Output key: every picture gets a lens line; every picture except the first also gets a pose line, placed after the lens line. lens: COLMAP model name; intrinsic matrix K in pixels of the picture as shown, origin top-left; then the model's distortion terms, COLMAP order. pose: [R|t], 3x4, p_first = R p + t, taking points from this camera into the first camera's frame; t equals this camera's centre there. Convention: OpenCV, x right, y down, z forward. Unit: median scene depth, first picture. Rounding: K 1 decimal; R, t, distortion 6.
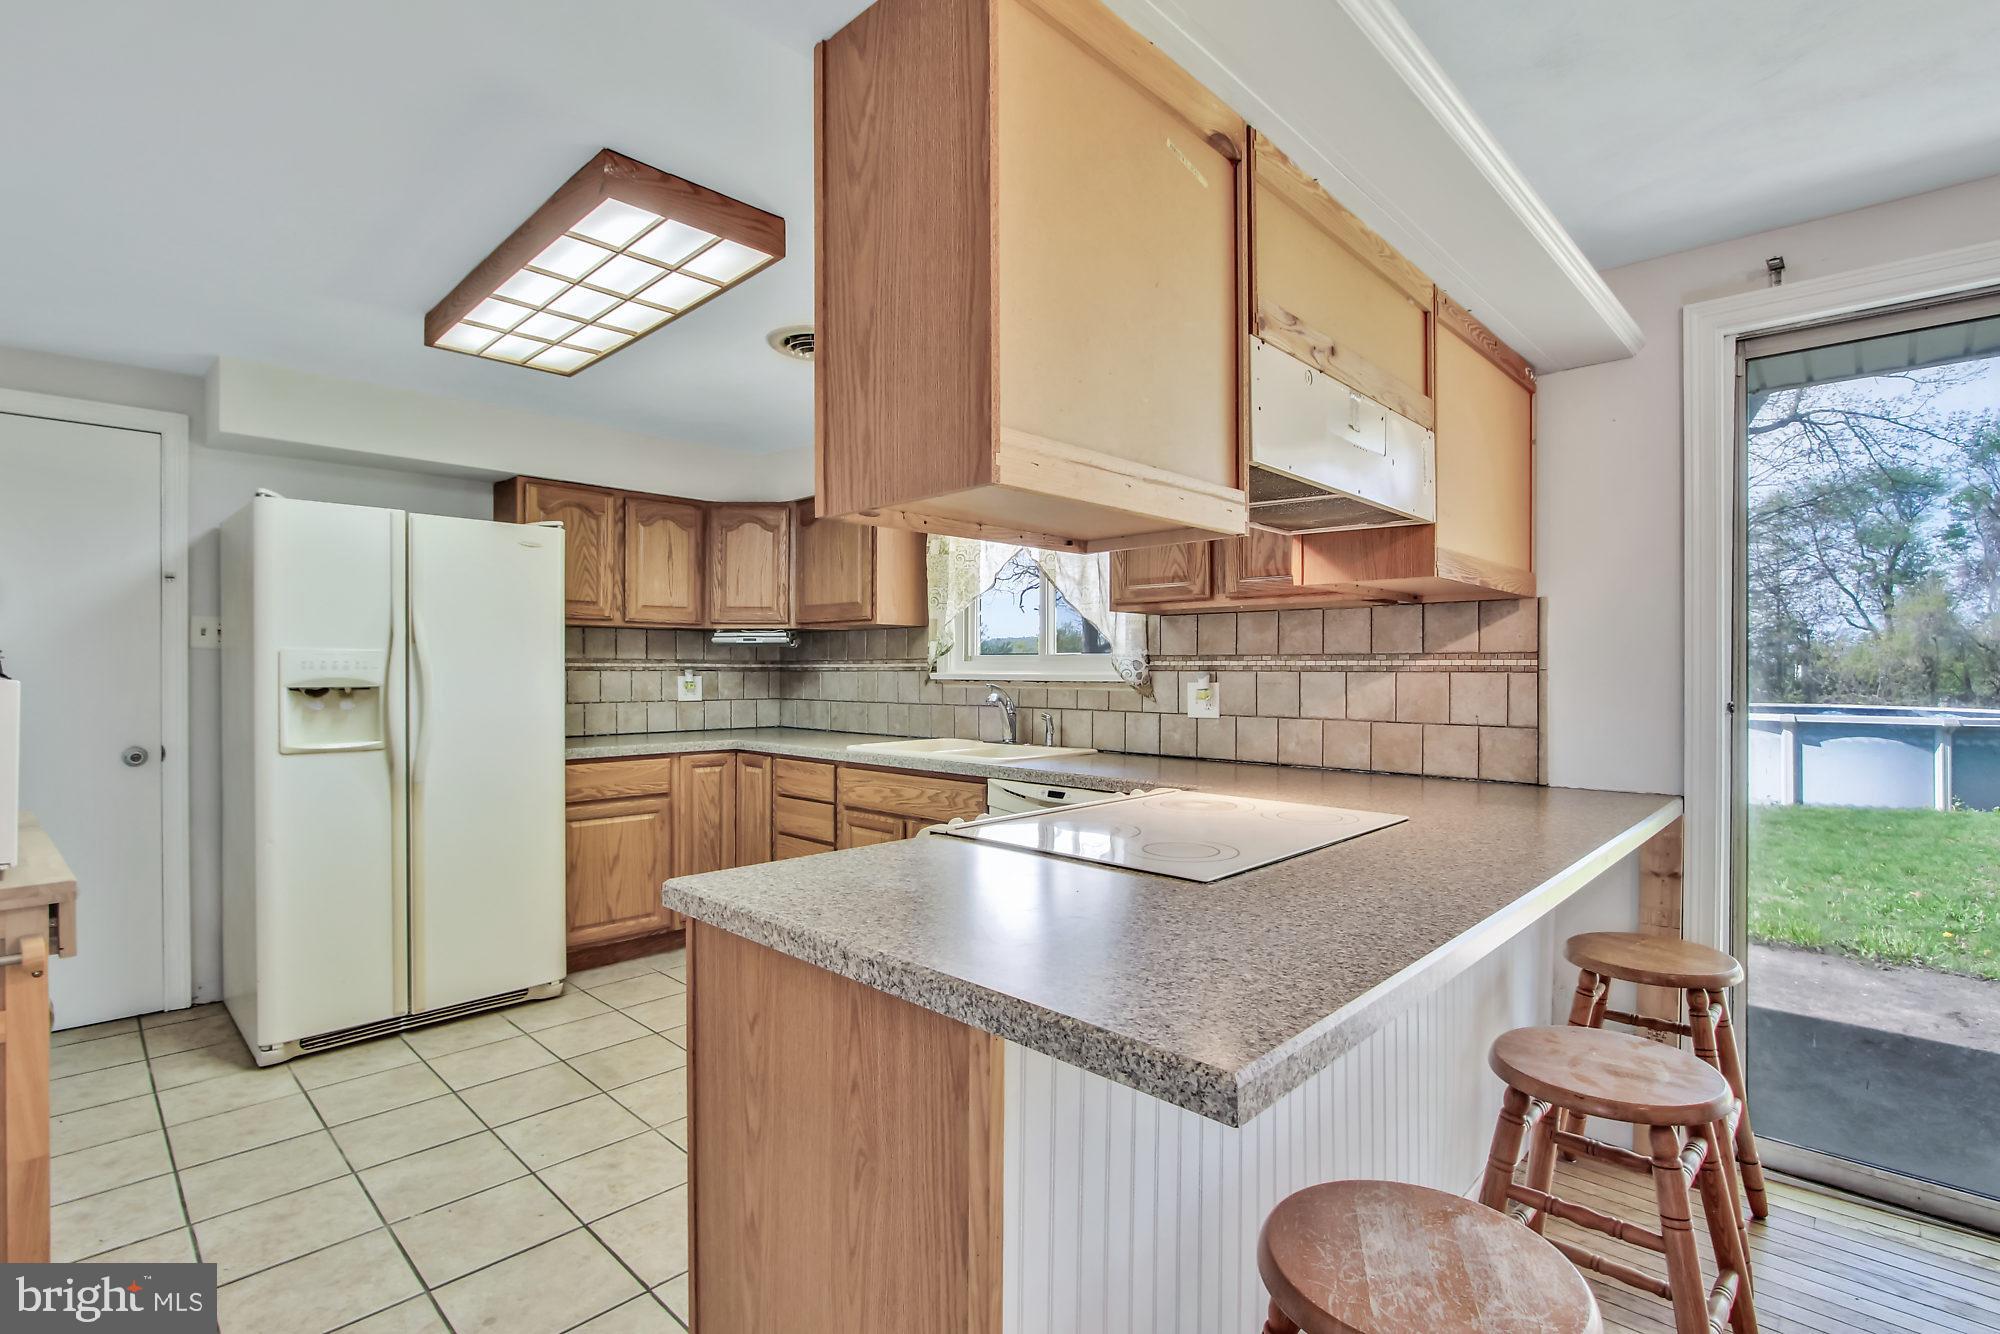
lens RADIAL K [[942.4, 0, 1007.0], [0, 942.4, 678.0], [0, 0, 1]] dist [-0.019659, 0.005508]
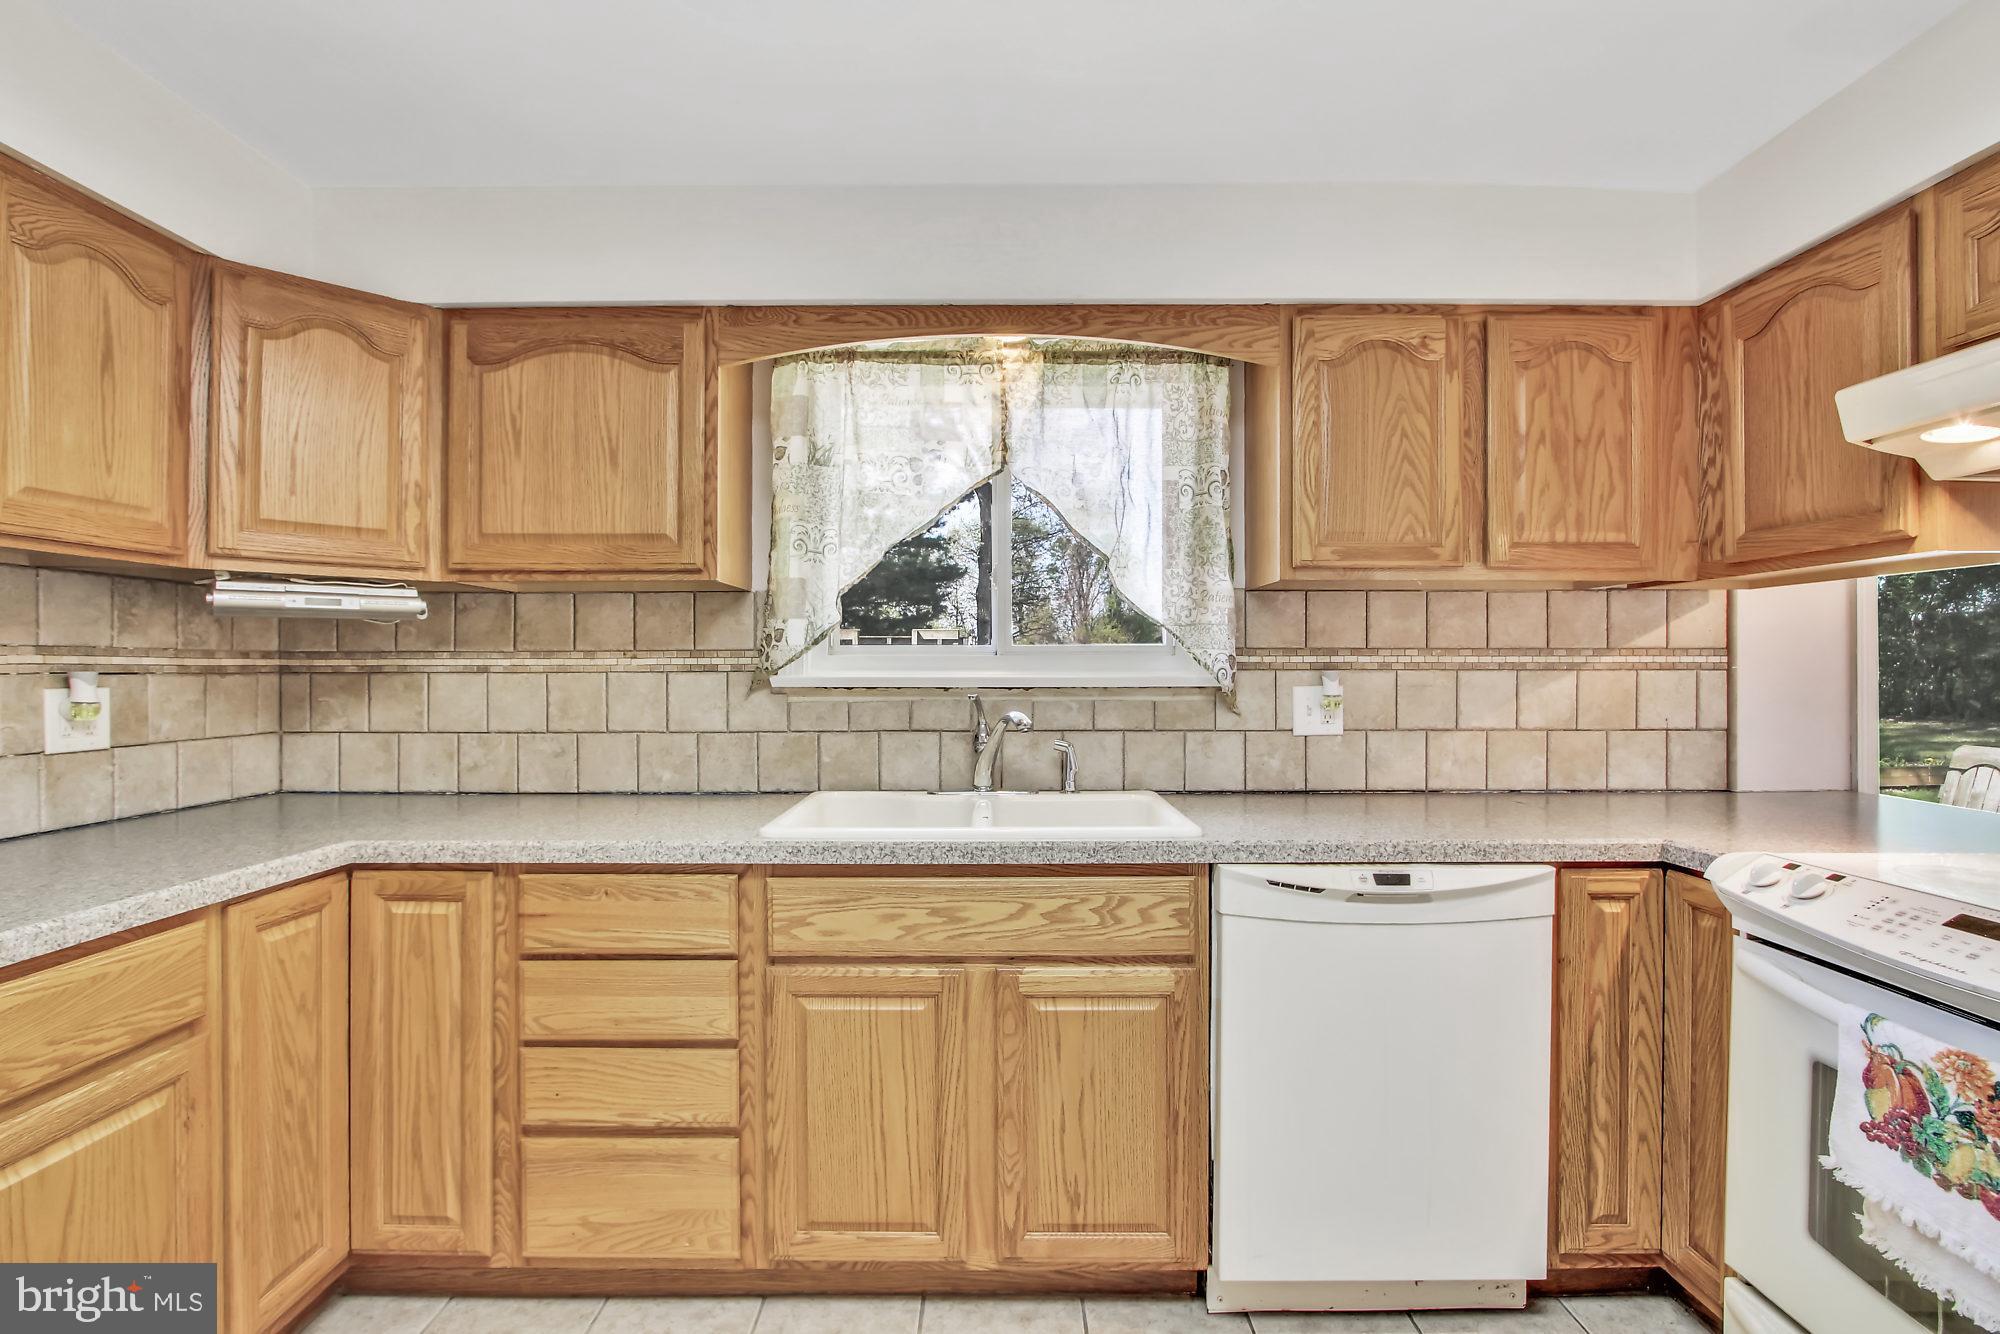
lens RADIAL K [[942.4, 0, 991.2], [0, 942.4, 666.7], [0, 0, 1]] dist [-0.019659, 0.005508]
pose [[0.725317, -0.001717, 0.688413, -0.460684], [0.008541, 0.999942, -0.006505, -0.007241], [-0.688362, 0.010598, 0.725290, 0.640091]]
